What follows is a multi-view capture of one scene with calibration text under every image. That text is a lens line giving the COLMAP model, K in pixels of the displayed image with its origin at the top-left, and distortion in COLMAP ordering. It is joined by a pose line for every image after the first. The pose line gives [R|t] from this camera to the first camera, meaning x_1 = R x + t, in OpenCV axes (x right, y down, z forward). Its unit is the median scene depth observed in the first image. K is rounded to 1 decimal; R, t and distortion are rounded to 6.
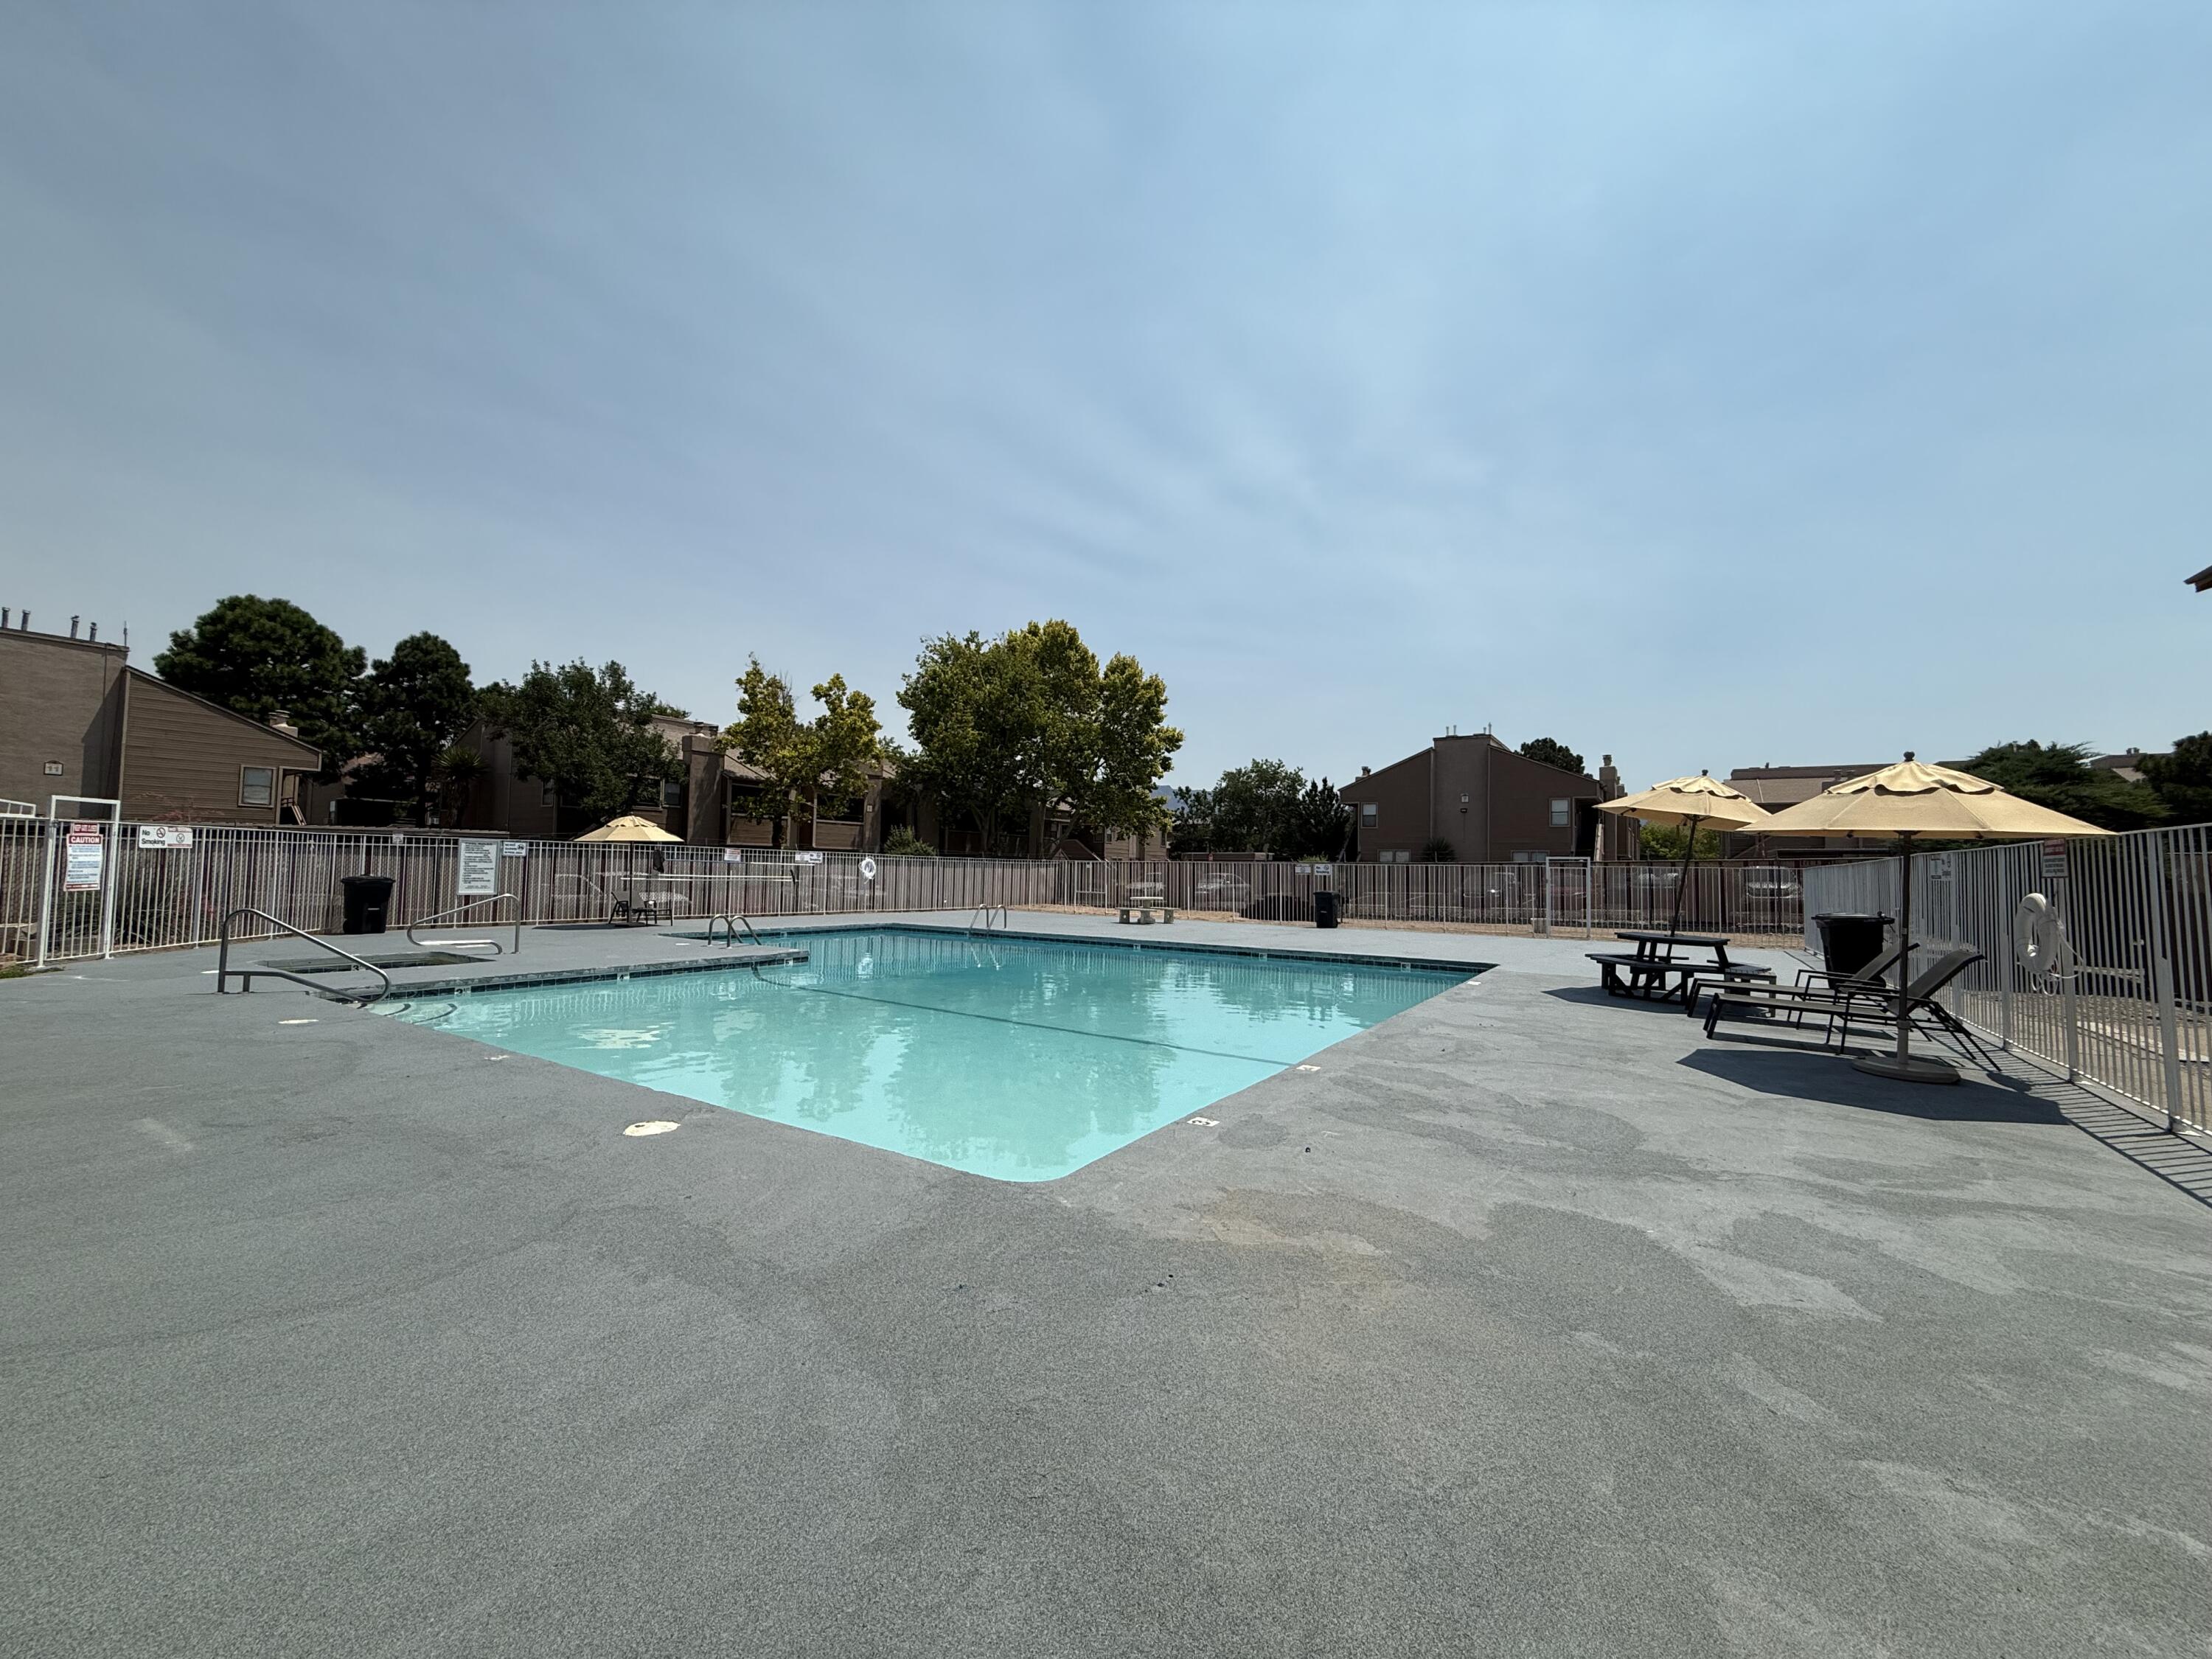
lens RADIAL K [[876.8, 0, 1106.0], [0, 876.8, 829.5], [0, 0, 1]] dist [-0.001126, -0.000496]
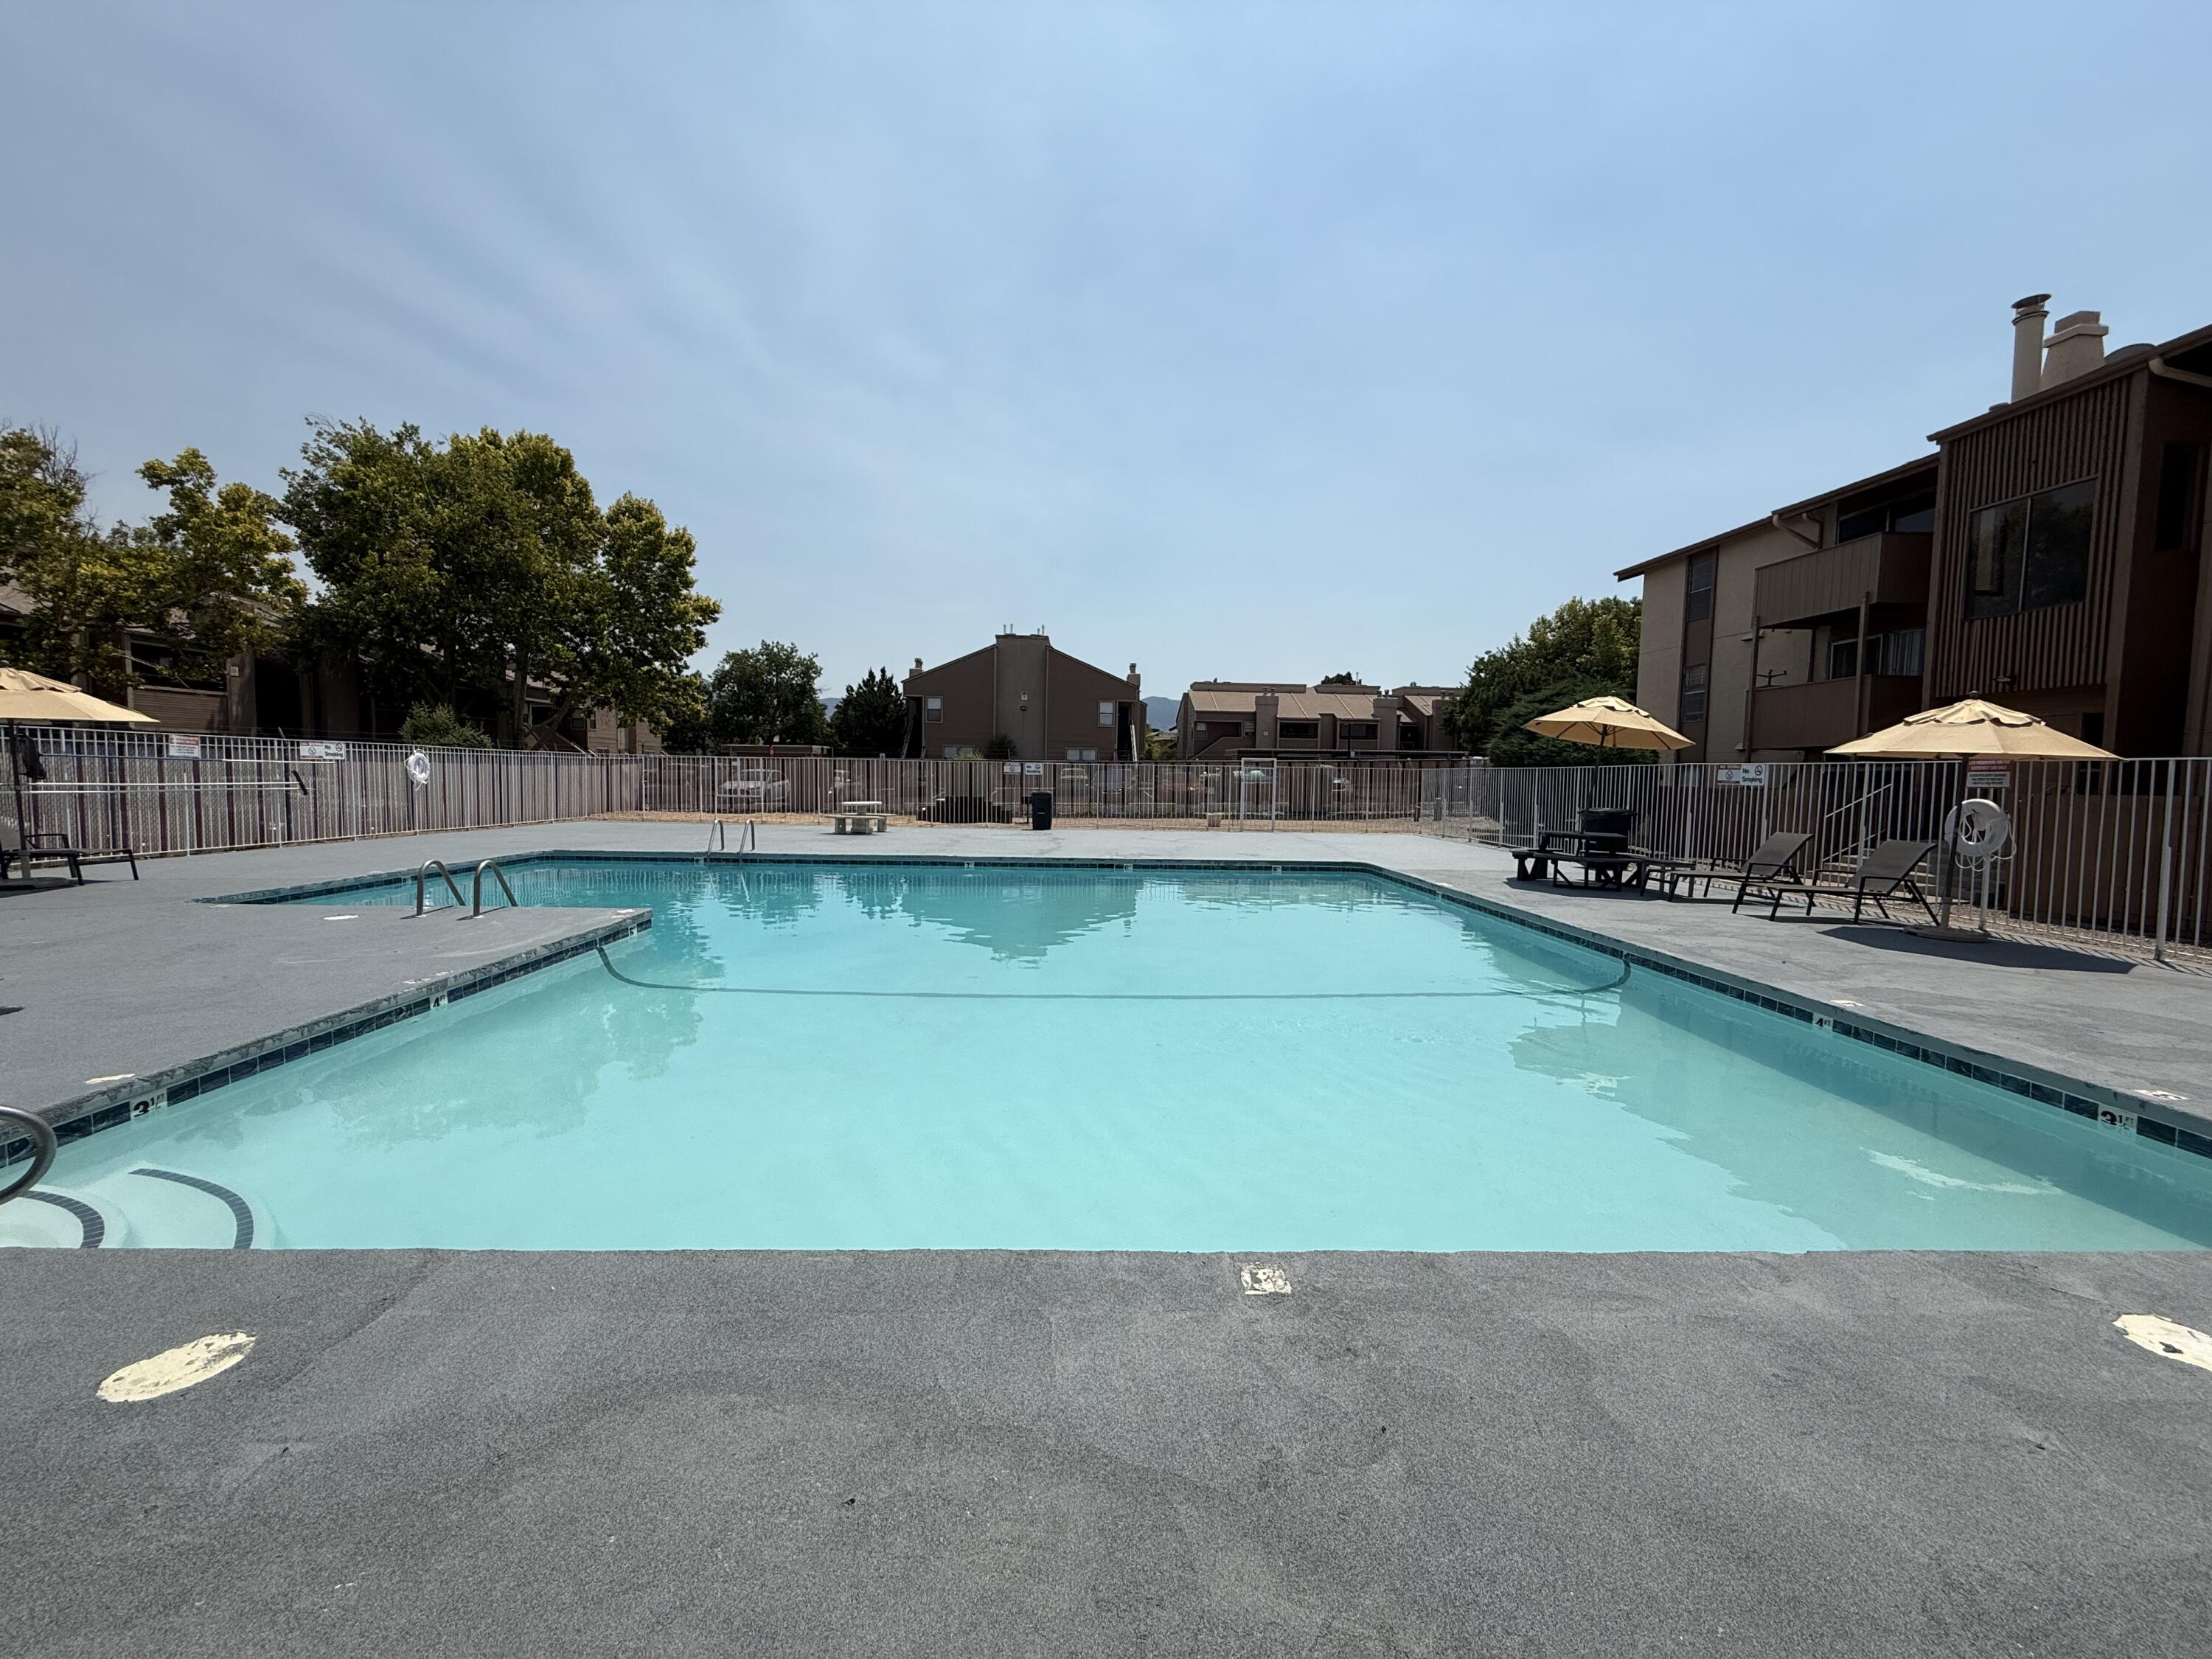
lens RADIAL K [[876.8, 0, 1106.0], [0, 876.8, 829.5], [0, 0, 1]] dist [-0.001126, -0.000496]
pose [[0.824079, -0.040153, 0.565050, -0.105179], [-0.029199, 0.993148, 0.113159, 0.000587], [-0.565722, -0.109751, 0.817260, 0.078684]]
